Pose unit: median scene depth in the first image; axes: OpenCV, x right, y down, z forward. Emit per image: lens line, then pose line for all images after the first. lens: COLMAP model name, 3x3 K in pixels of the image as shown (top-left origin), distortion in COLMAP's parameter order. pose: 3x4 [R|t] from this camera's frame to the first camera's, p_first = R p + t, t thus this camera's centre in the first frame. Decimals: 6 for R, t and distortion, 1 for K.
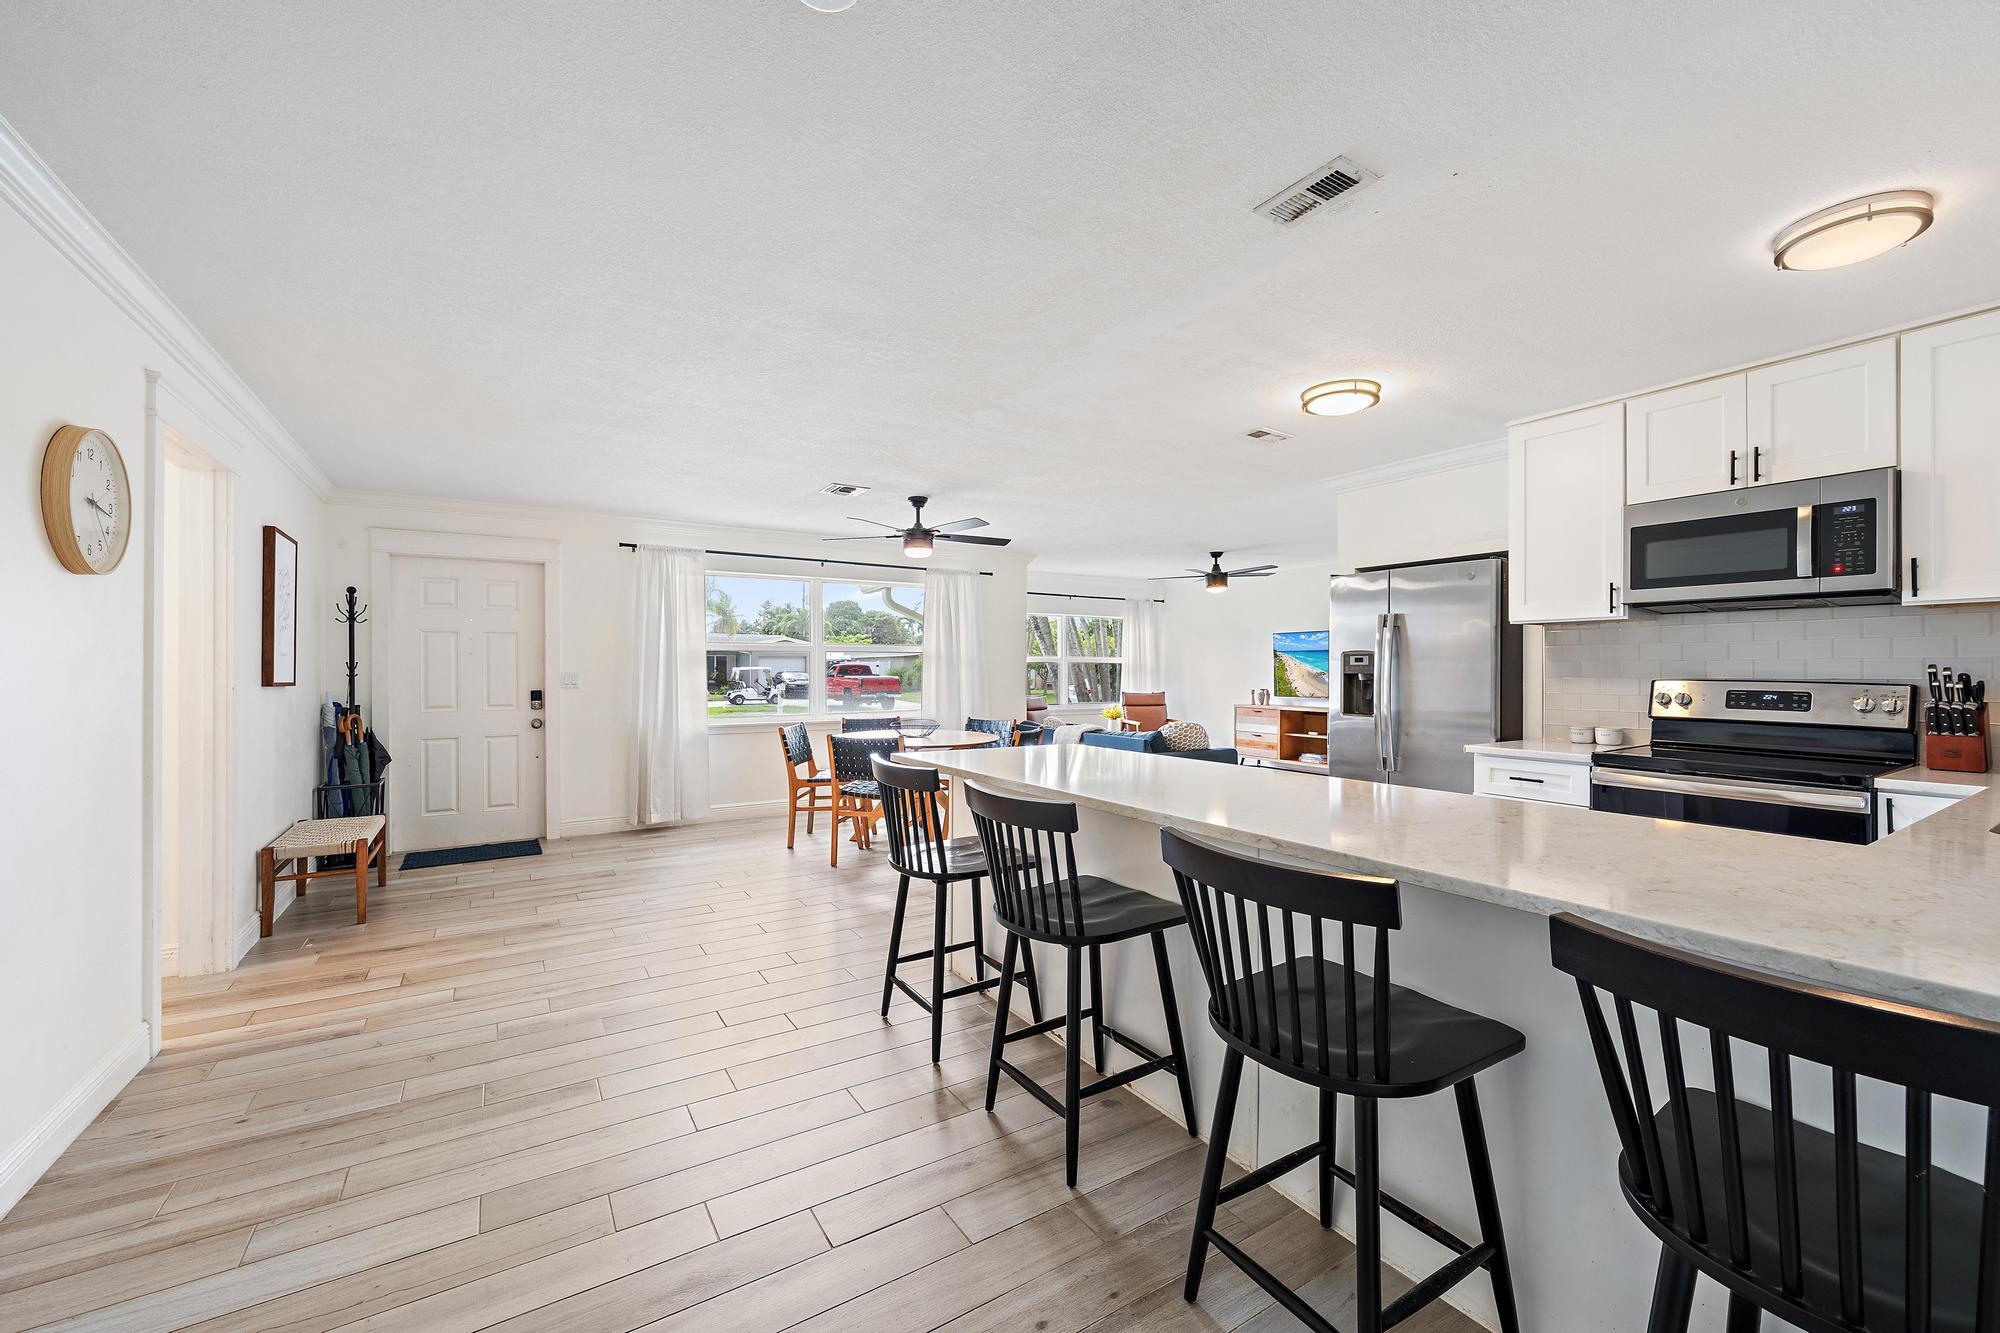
lens RADIAL K [[782.8, 0, 997.3], [0, 782.8, 668.2], [0, 0, 1]] dist [0.000333, 0.000004]
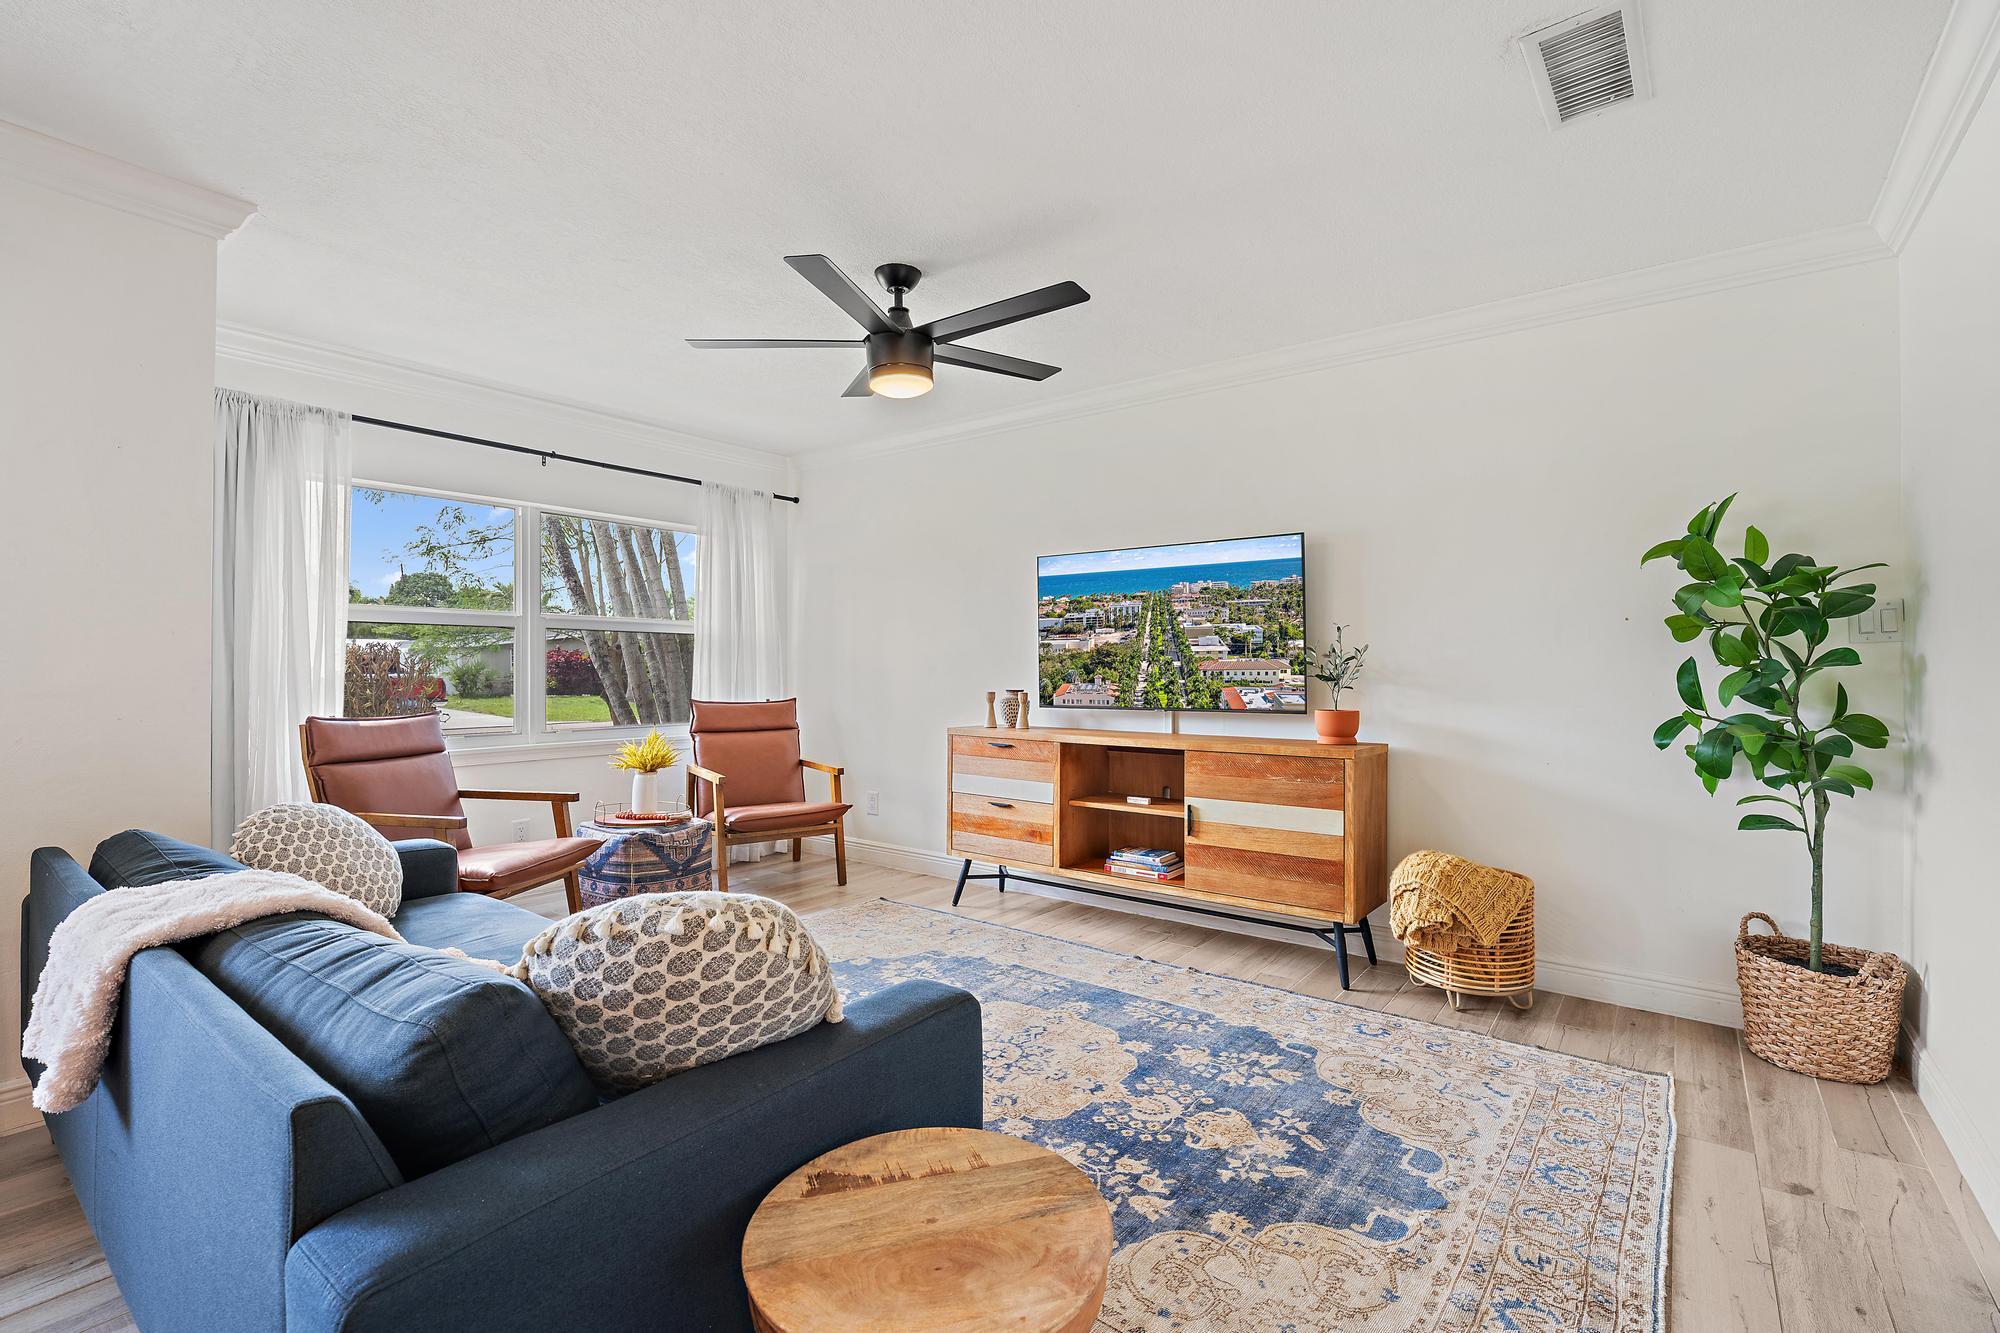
lens RADIAL K [[895.6, 0, 997.3], [0, 895.6, 669.9], [0, 0, 1]] dist [0.000087, 0.000002]
pose [[0.936262, 0.000569, 0.351301, 0.163825], [-0.001230, 0.999998, 0.001659, 0.014849], [-0.351299, -0.001985, 0.936261, 0.557776]]
